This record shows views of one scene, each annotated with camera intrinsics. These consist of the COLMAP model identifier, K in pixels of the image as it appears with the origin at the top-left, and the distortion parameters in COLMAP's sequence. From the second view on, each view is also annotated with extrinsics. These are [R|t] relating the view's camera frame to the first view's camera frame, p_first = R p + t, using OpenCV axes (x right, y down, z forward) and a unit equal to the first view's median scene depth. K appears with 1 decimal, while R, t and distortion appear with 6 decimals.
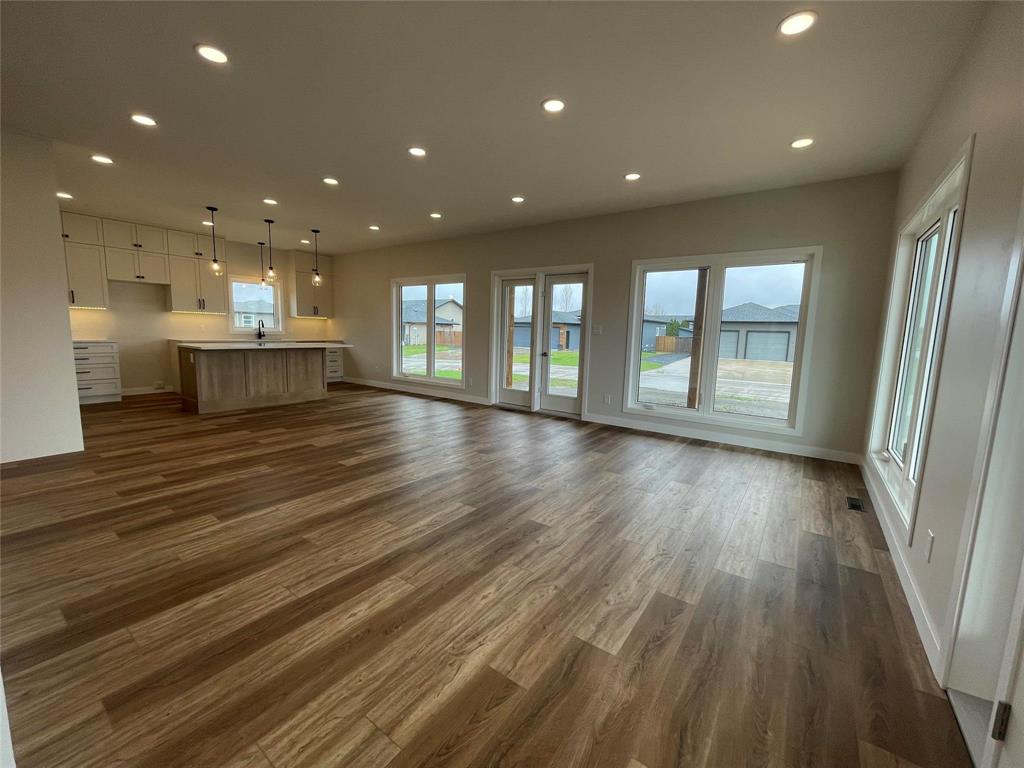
lens RADIAL K [[413.1, 0, 512.2], [0, 413.1, 382.2], [0, 0, 1]] dist [0.000469, 0.000020]
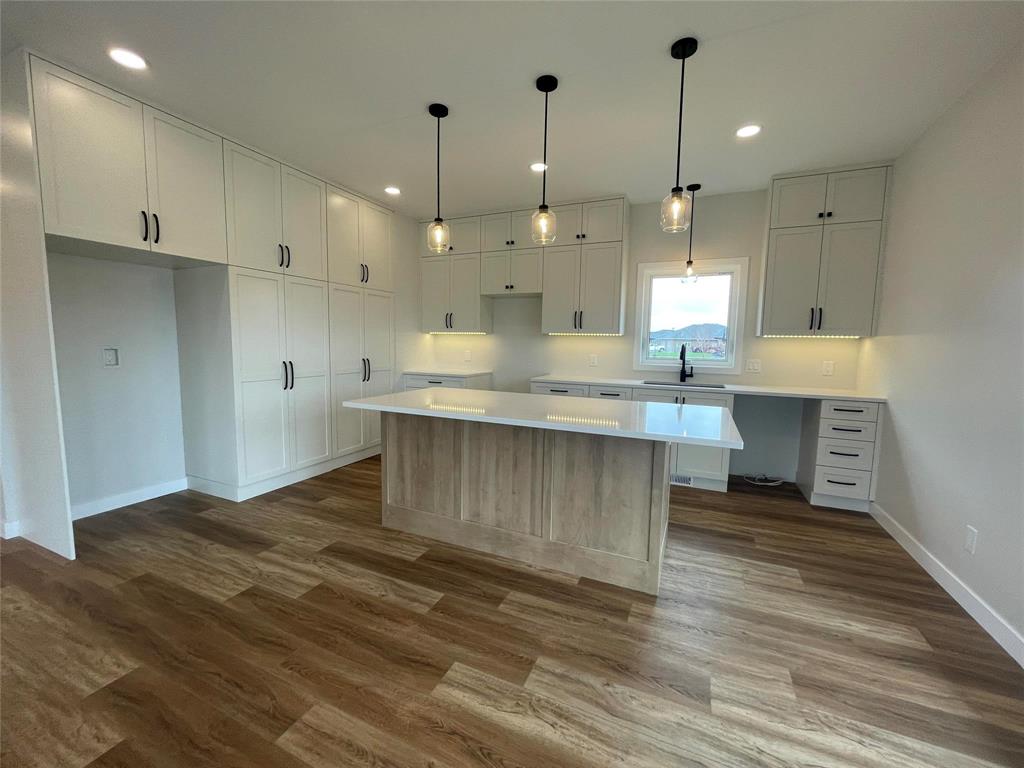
lens RADIAL K [[413.1, 0, 513.7], [0, 413.1, 381.4], [0, 0, 1]] dist [0.000469, 0.000020]
pose [[0.206645, 0.066719, -0.976139, -0.197390], [-0.135187, 0.990050, 0.039051, -0.123075], [0.969032, 0.123891, 0.213608, 0.874854]]
